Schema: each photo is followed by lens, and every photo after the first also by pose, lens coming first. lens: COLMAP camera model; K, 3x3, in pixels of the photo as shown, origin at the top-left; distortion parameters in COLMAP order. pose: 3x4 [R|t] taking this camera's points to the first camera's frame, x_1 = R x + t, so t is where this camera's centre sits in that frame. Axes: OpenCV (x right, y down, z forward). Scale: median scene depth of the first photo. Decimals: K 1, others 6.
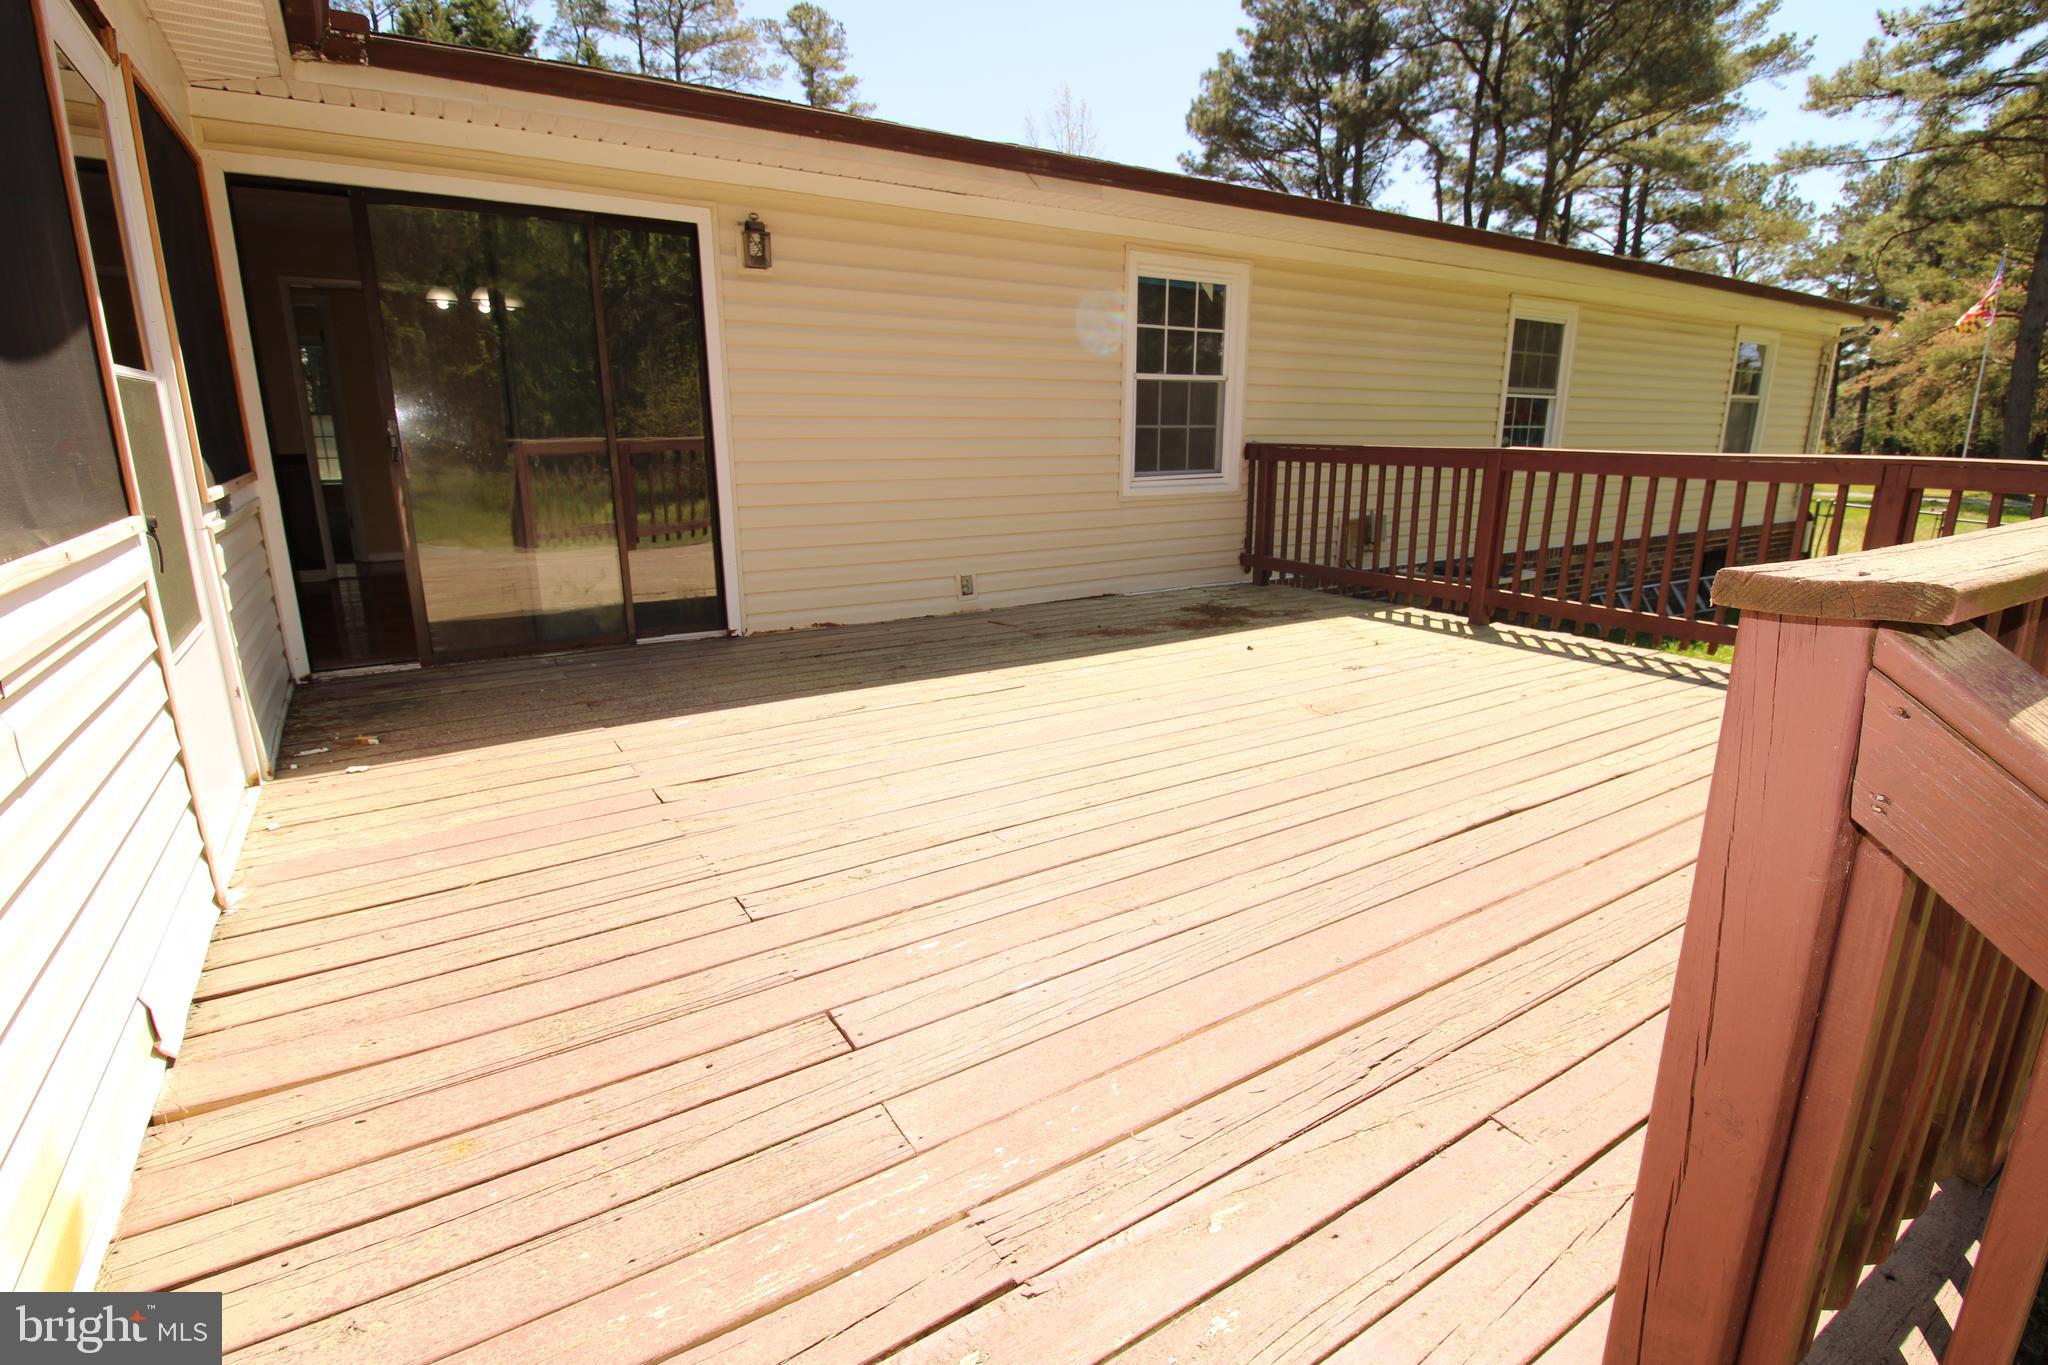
lens RADIAL K [[970.9, 0, 1039.9], [0, 970.9, 665.8], [0, 0, 1]] dist [0.003854, -0.013727]
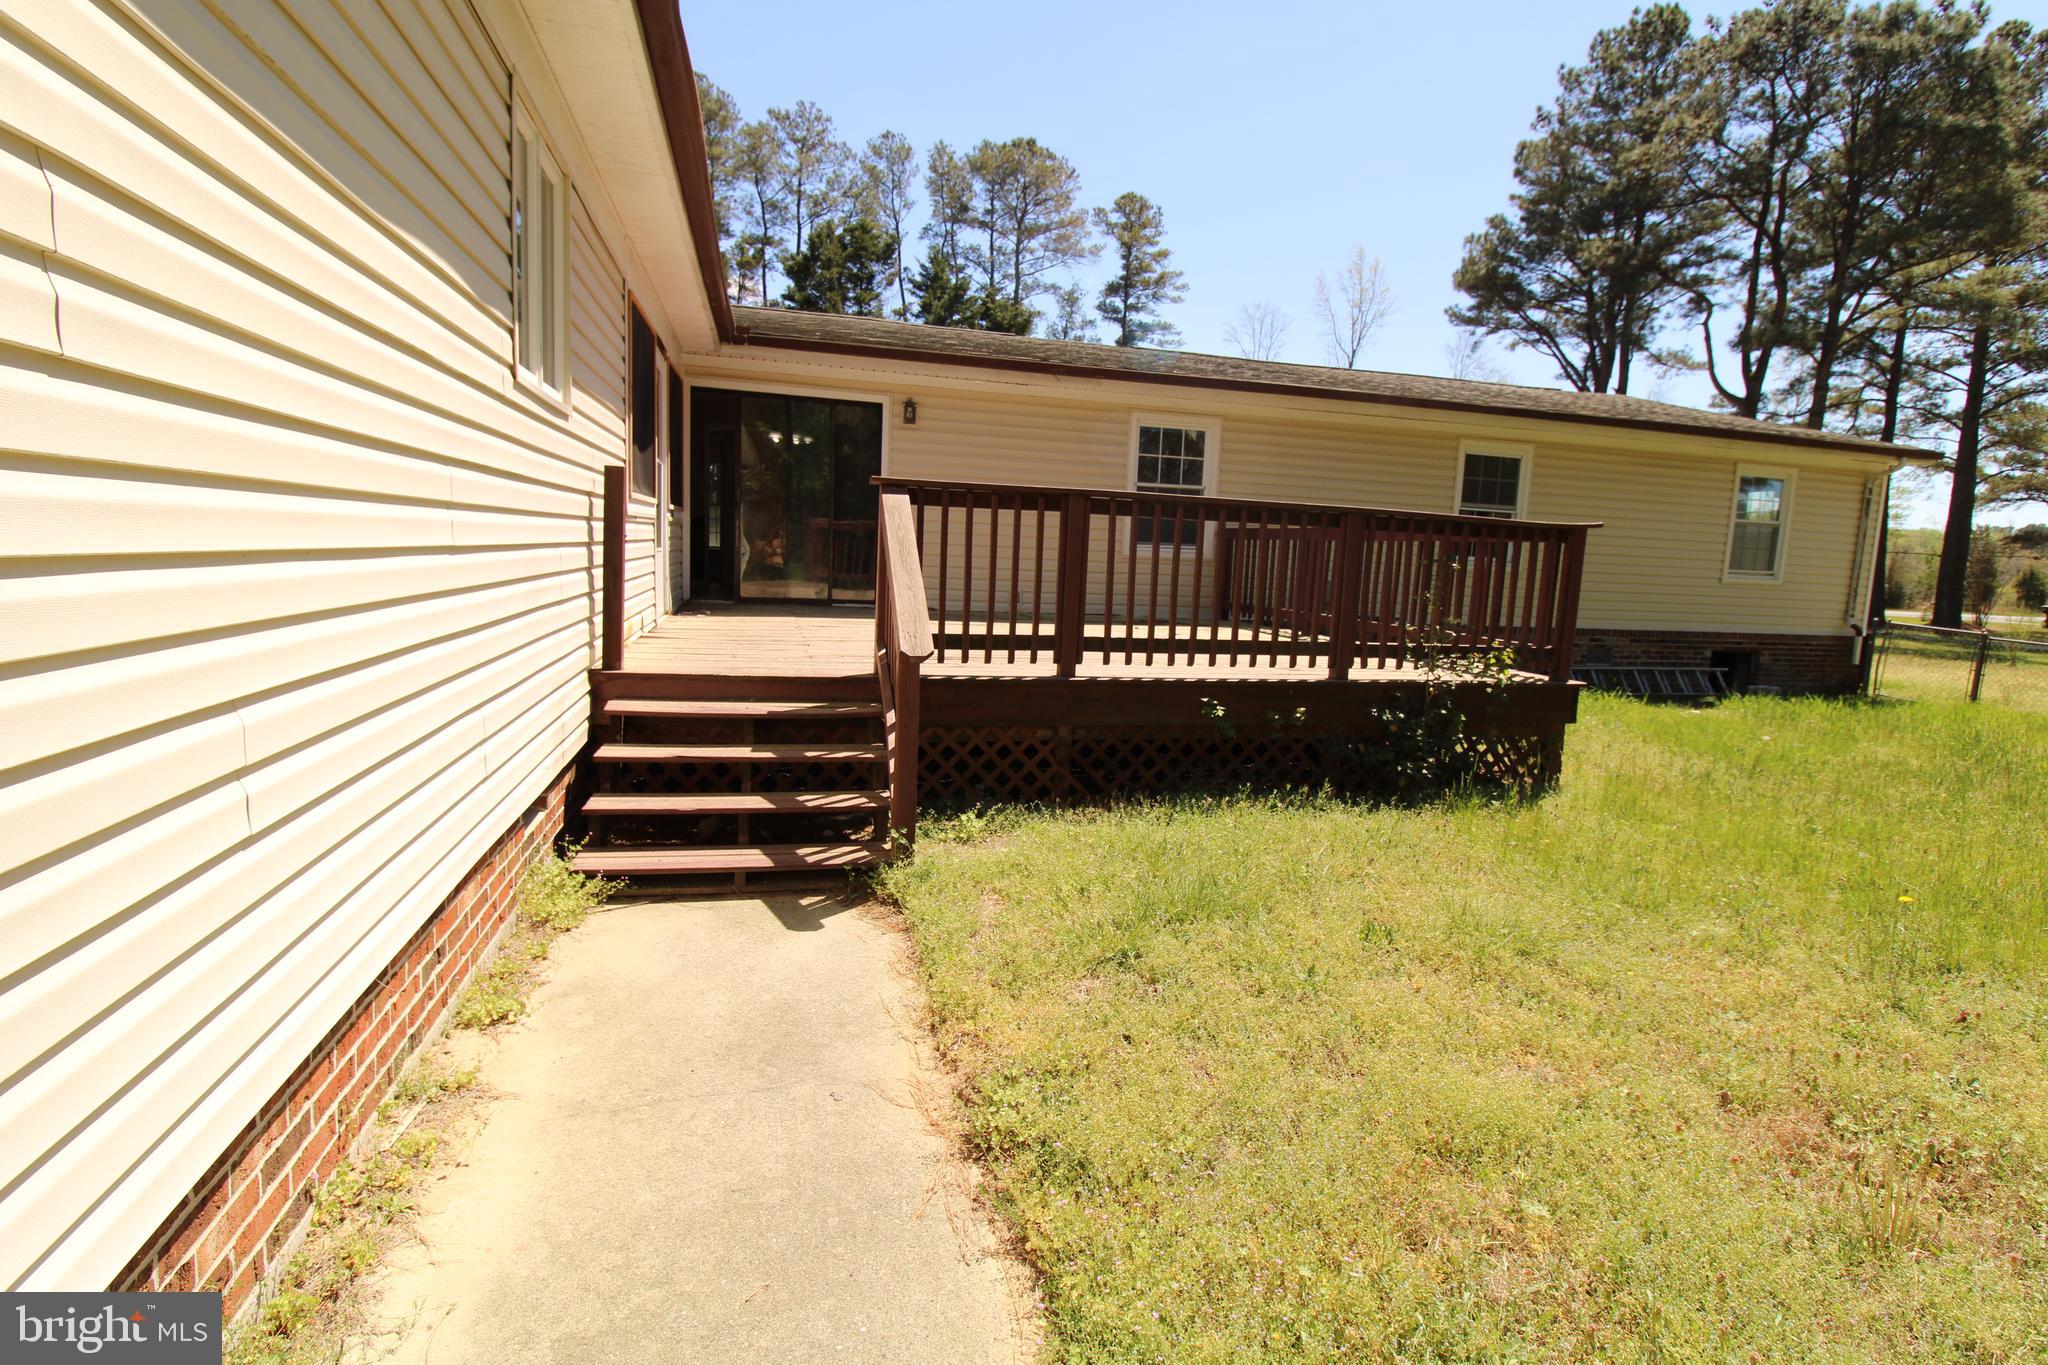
lens RADIAL K [[970.9, 0, 1039.9], [0, 970.9, 665.8], [0, 0, 1]] dist [0.003854, -0.013727]
pose [[0.951292, 0.074811, -0.299076, 0.081071], [-0.112762, 0.987324, -0.111700, 0.037393], [0.286928, 0.139984, 0.947669, -0.101488]]
